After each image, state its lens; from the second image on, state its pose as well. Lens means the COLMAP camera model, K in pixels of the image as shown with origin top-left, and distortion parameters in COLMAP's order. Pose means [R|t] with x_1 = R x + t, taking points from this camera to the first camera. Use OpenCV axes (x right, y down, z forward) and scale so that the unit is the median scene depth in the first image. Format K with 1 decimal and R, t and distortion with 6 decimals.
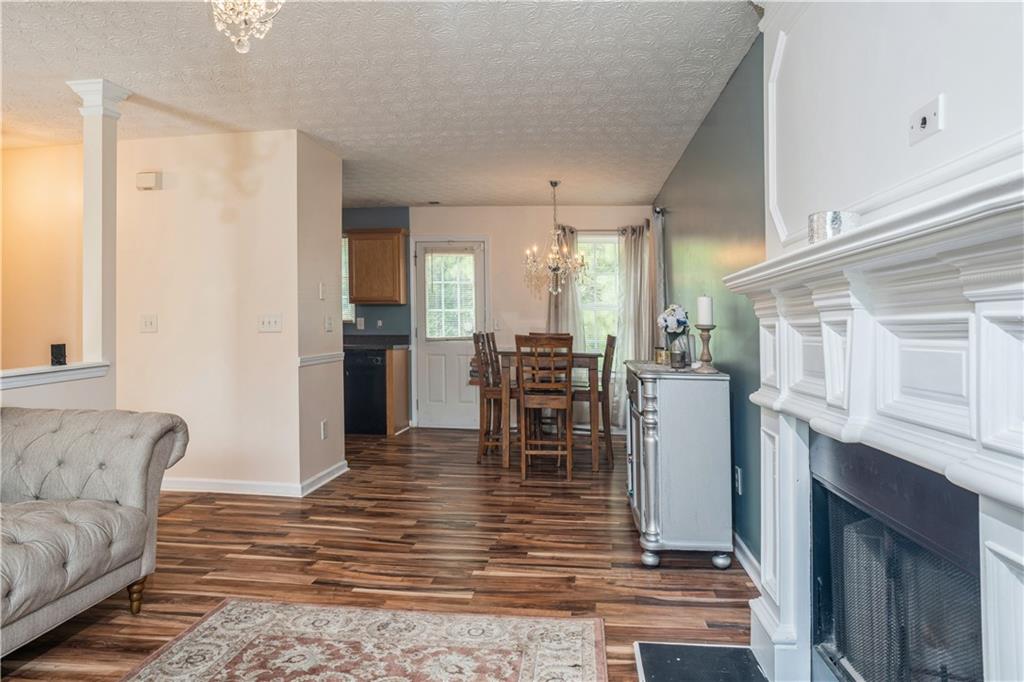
lens RADIAL K [[619.7, 0, 508.7], [0, 619.7, 372.3], [0, 0, 1]] dist [-0.066861, 0.056714]
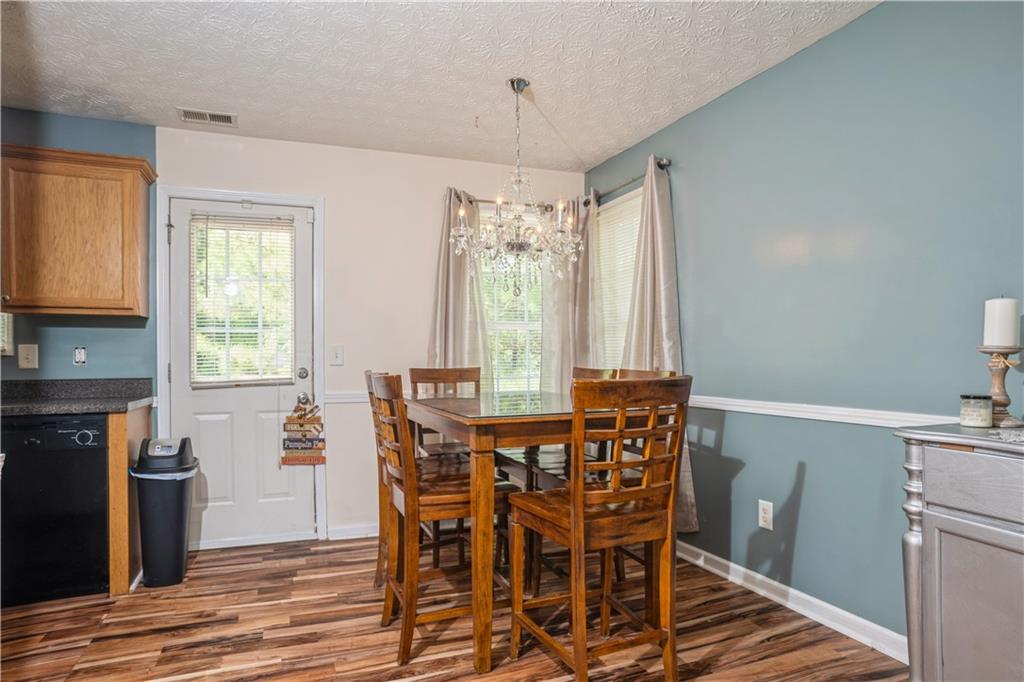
lens RADIAL K [[590.0, 0, 524.3], [0, 590.0, 353.2], [0, 0, 1]] dist [-0.110715, 0.088676]
pose [[0.872609, -0.016828, 0.488129, -0.128817], [0.054118, 0.996584, -0.062388, -0.035914], [-0.485412, 0.080857, 0.870539, 0.455514]]
